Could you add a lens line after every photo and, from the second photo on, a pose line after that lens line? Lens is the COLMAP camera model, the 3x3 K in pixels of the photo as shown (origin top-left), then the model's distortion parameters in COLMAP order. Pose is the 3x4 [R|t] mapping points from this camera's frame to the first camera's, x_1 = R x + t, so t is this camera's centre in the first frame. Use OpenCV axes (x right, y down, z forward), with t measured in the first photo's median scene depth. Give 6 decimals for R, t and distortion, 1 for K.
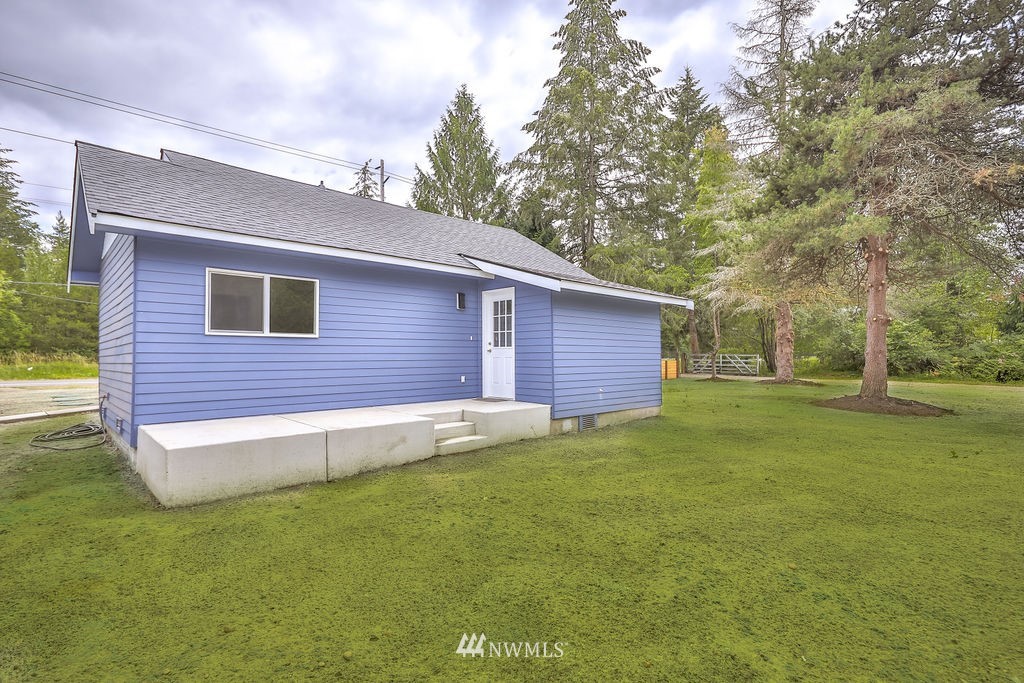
lens RADIAL K [[502.3, 0, 509.5], [0, 502.3, 349.4], [0, 0, 1]] dist [0.003061, 0.000340]
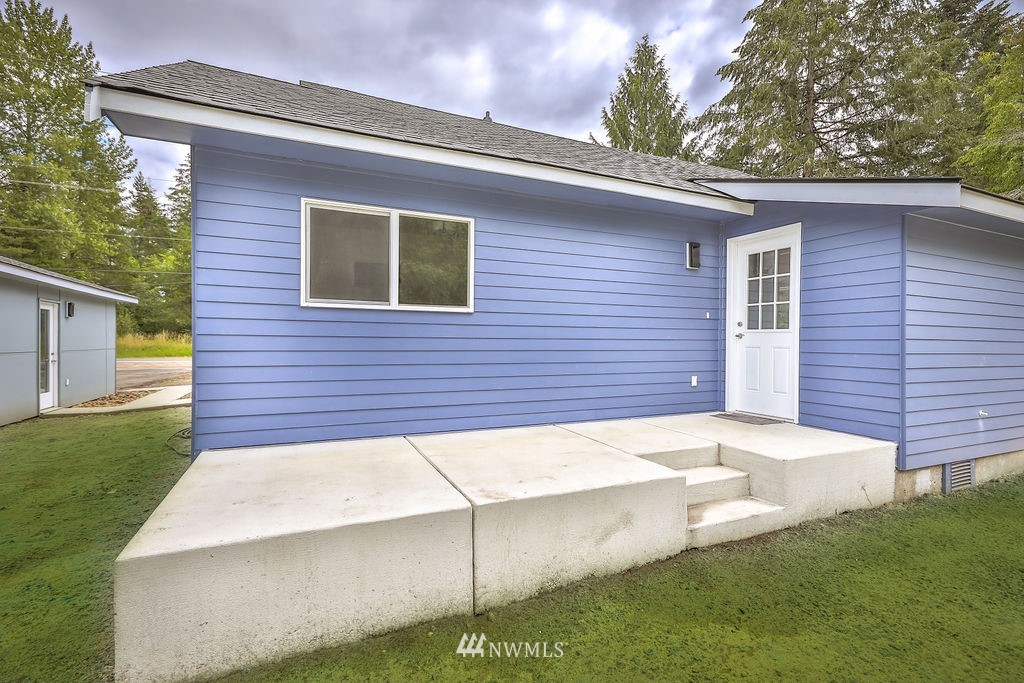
lens RADIAL K [[465.8, 0, 511.0], [0, 465.8, 342.5], [0, 0, 1]] dist [0.001561, 0.000052]
pose [[0.946506, 0.011363, -0.322487, -0.118750], [-0.005614, 0.999808, 0.018750, 0.001950], [0.322638, -0.015937, 0.946388, 0.370194]]
